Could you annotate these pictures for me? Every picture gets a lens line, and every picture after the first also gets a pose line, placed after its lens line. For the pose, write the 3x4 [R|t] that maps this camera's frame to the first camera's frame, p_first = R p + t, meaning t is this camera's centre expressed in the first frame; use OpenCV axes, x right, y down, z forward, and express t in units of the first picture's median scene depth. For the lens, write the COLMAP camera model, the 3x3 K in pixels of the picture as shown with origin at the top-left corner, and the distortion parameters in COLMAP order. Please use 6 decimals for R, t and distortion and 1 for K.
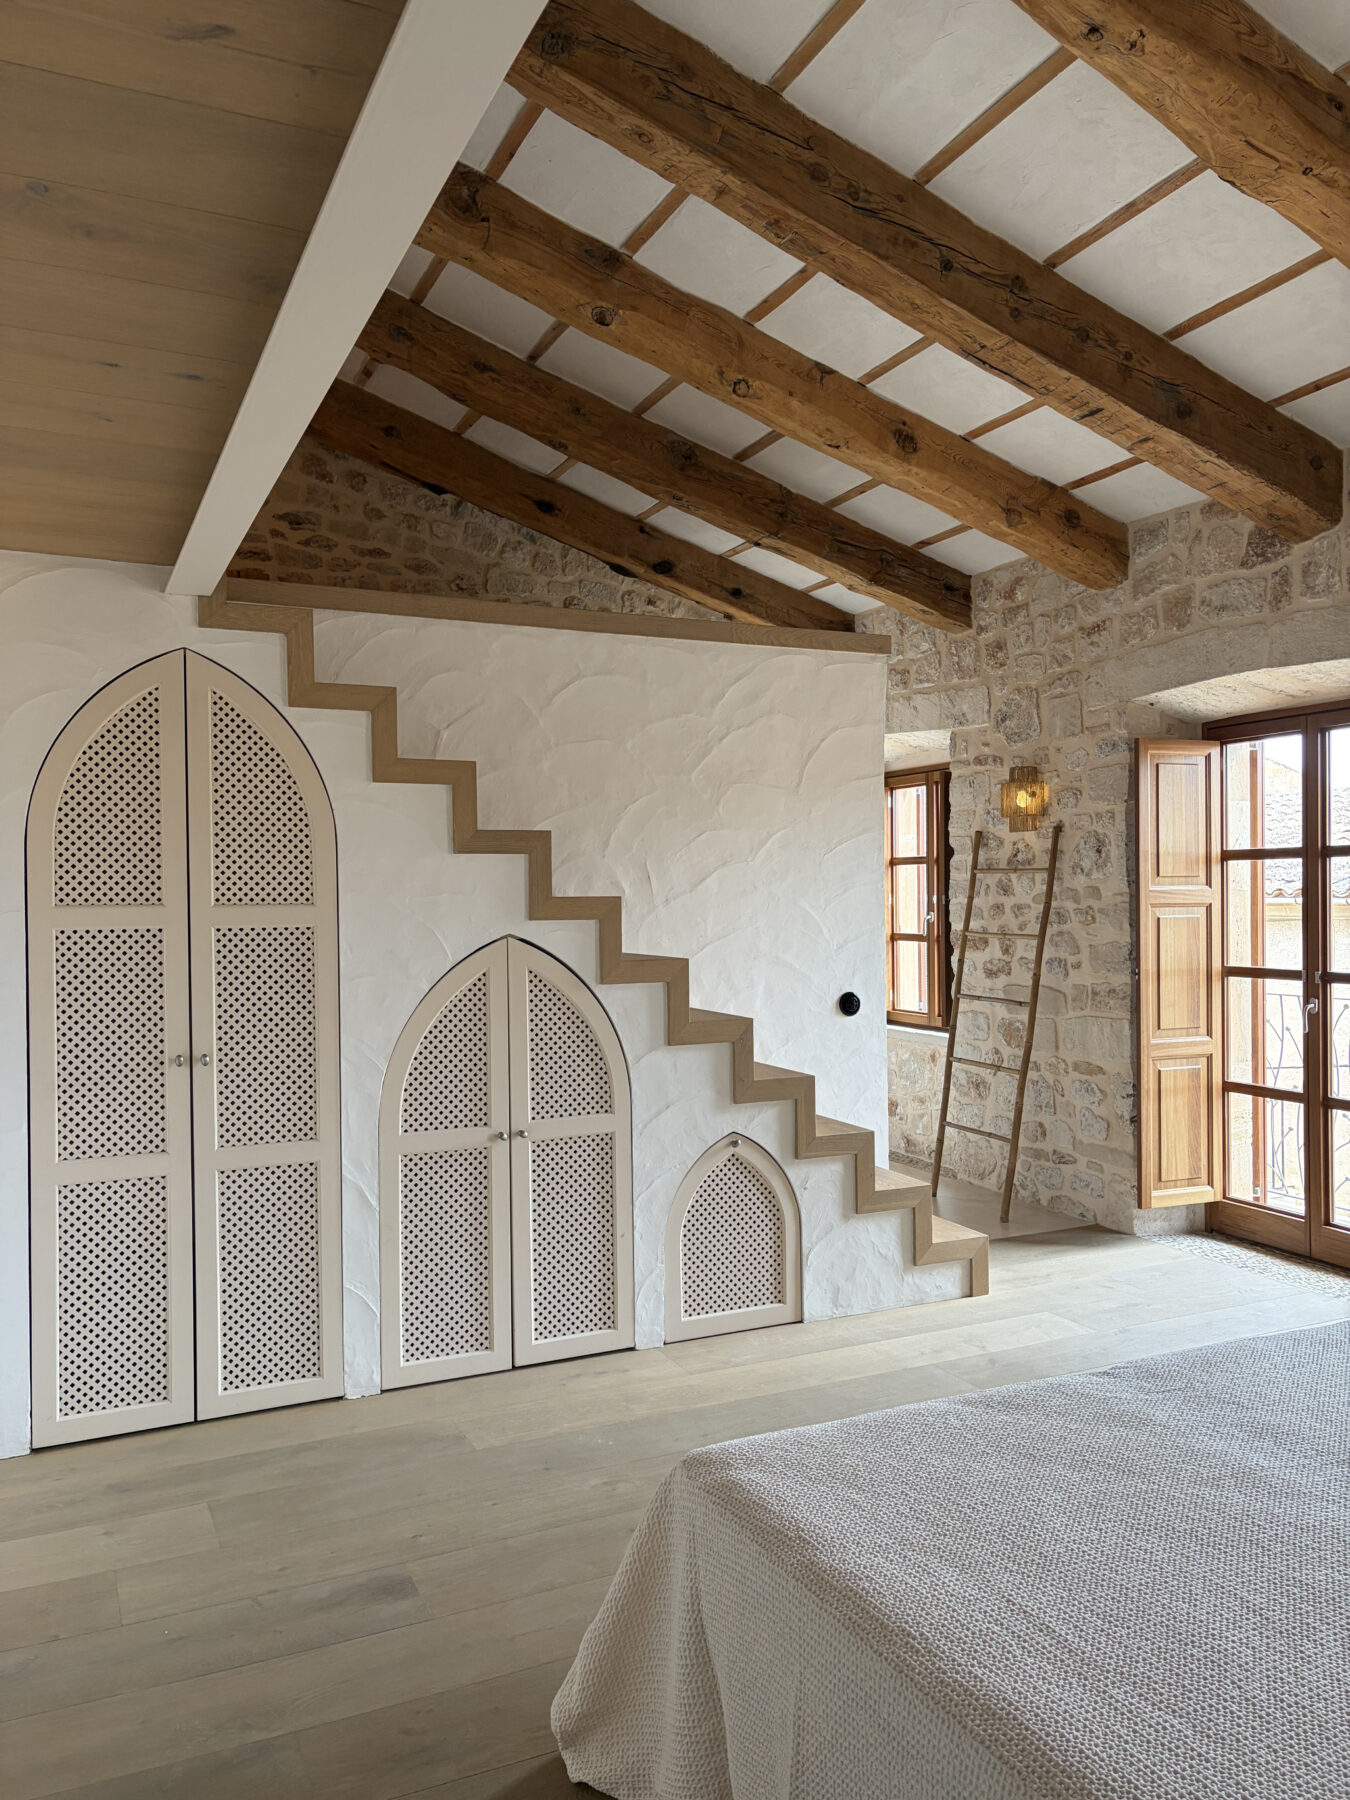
lens RADIAL K [[1363.7, 0, 666.8], [0, 1363.7, 909.3], [0, 0, 1]] dist [0.049447, -0.032069]
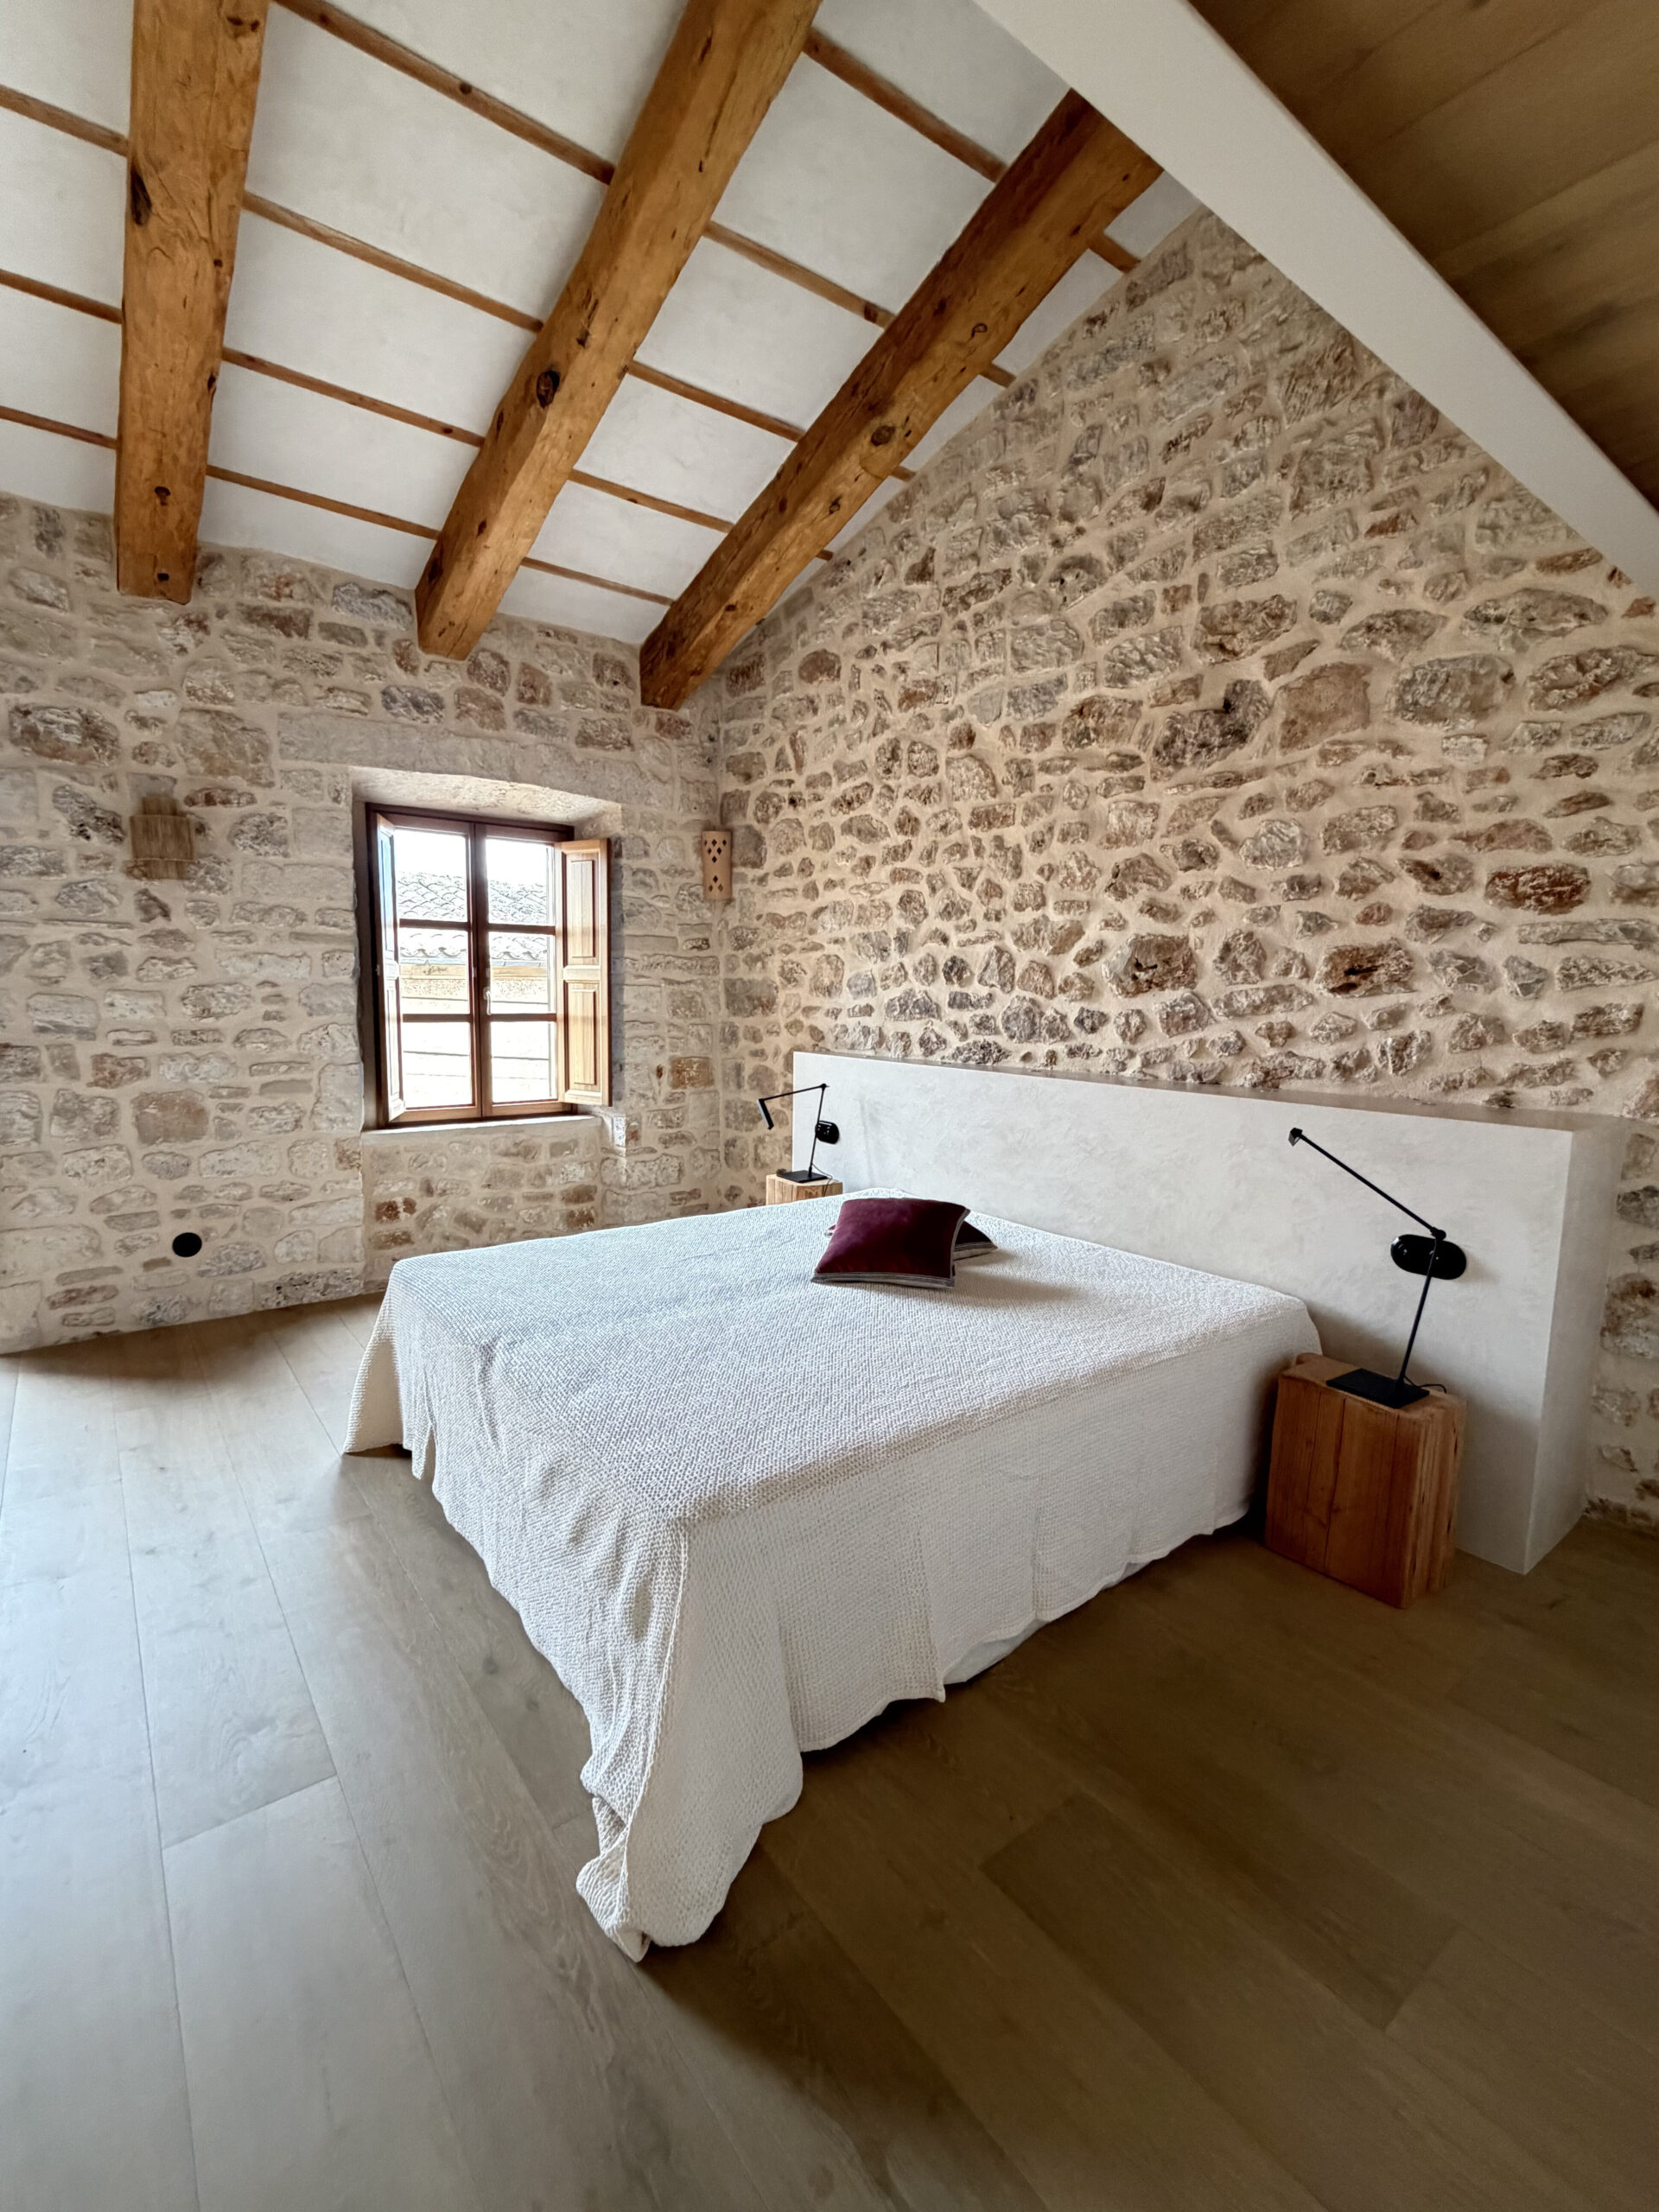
lens RADIAL K [[936.9, 0, 826.3], [0, 936.9, 1113.8], [0, 0, 1]] dist [0.002813, 0.000206]
pose [[-0.199659, -0.131933, 0.970943, -0.289522], [-0.009716, 0.991112, 0.132676, 0.008129], [-0.979817, 0.017056, -0.199166, 0.478646]]
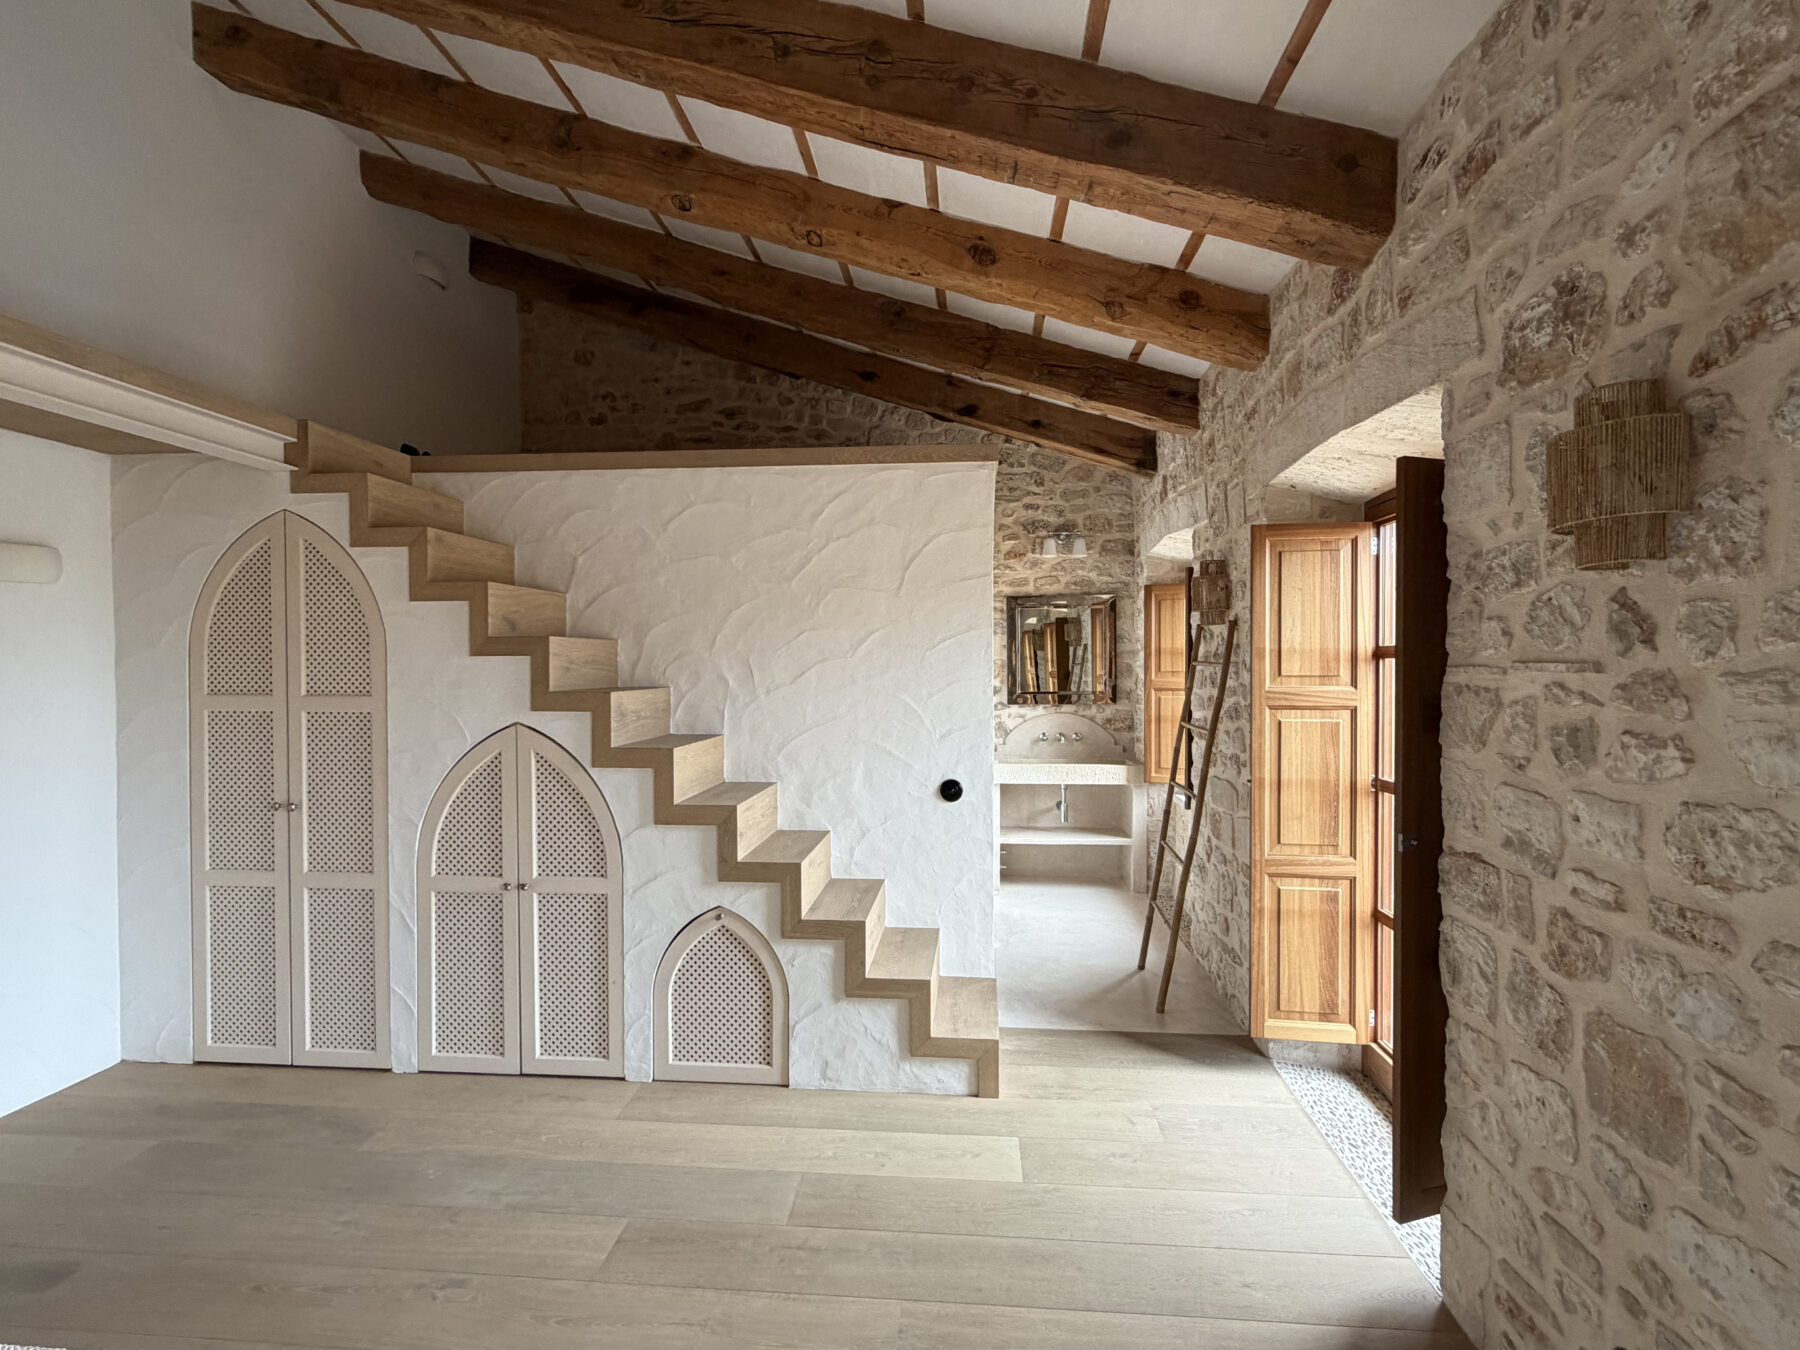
lens RADIAL K [[869.5, 0, 903.7], [0, 869.5, 672.9], [0, 0, 1]] dist [-0.003495, 0.003071]
pose [[0.864887, 0.015337, -0.501732, 0.503903], [-0.012135, 0.999880, 0.009645, -0.033074], [0.501820, -0.002253, 0.864969, 0.441107]]
